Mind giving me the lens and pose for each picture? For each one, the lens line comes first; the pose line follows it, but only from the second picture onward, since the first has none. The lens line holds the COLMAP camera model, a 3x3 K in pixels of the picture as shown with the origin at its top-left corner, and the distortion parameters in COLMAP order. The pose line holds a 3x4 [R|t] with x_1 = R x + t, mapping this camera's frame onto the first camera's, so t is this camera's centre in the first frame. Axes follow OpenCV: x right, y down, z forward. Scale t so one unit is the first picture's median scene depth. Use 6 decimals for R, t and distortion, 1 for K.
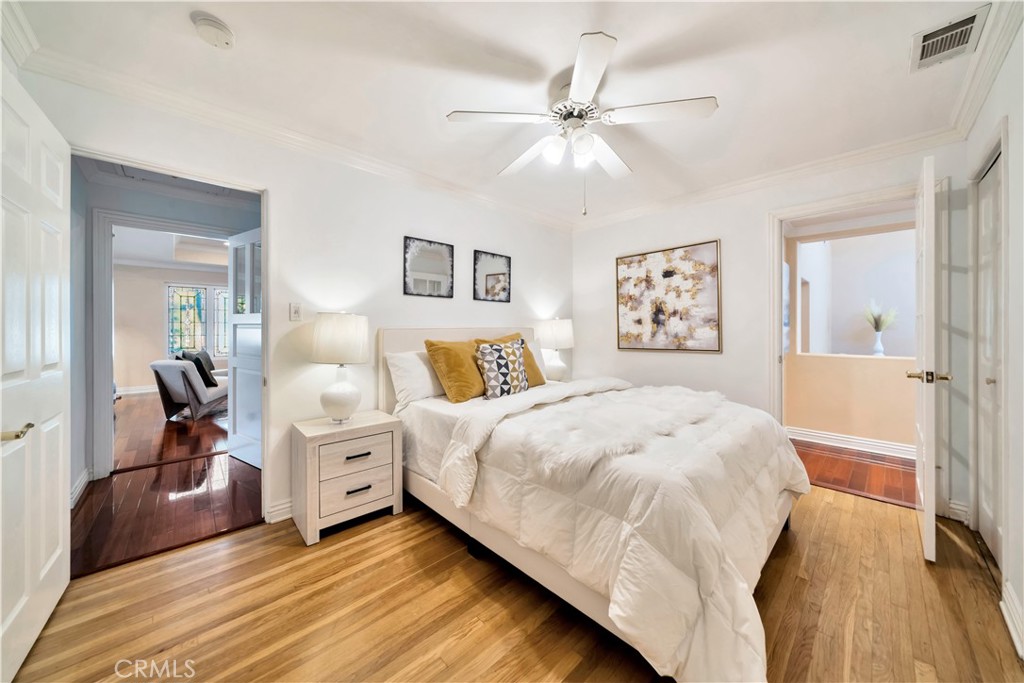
lens RADIAL K [[350.2, 0, 495.8], [0, 350.2, 328.2], [0, 0, 1]] dist [-0.000160, -0.000034]
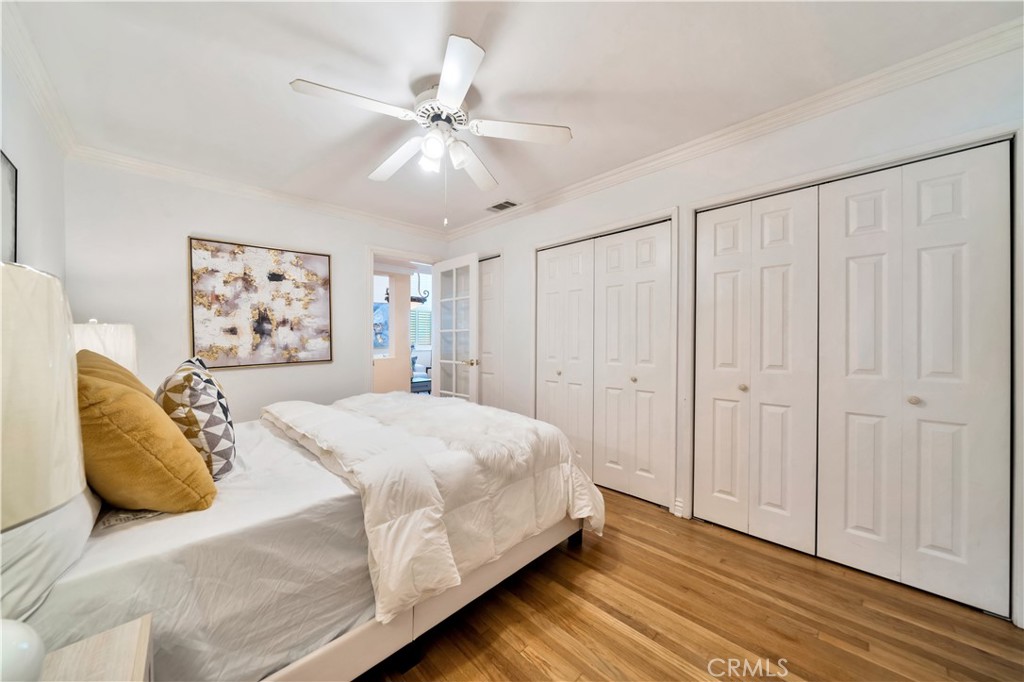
lens RADIAL K [[350.2, 0, 509.7], [0, 350.2, 347.0], [0, 0, 1]] dist [-0.000160, -0.000034]
pose [[-0.015187, -0.025992, 0.999547, -0.381225], [0.005777, 0.999643, 0.026082, -0.000309], [-0.999868, 0.006170, -0.015032, 0.415796]]
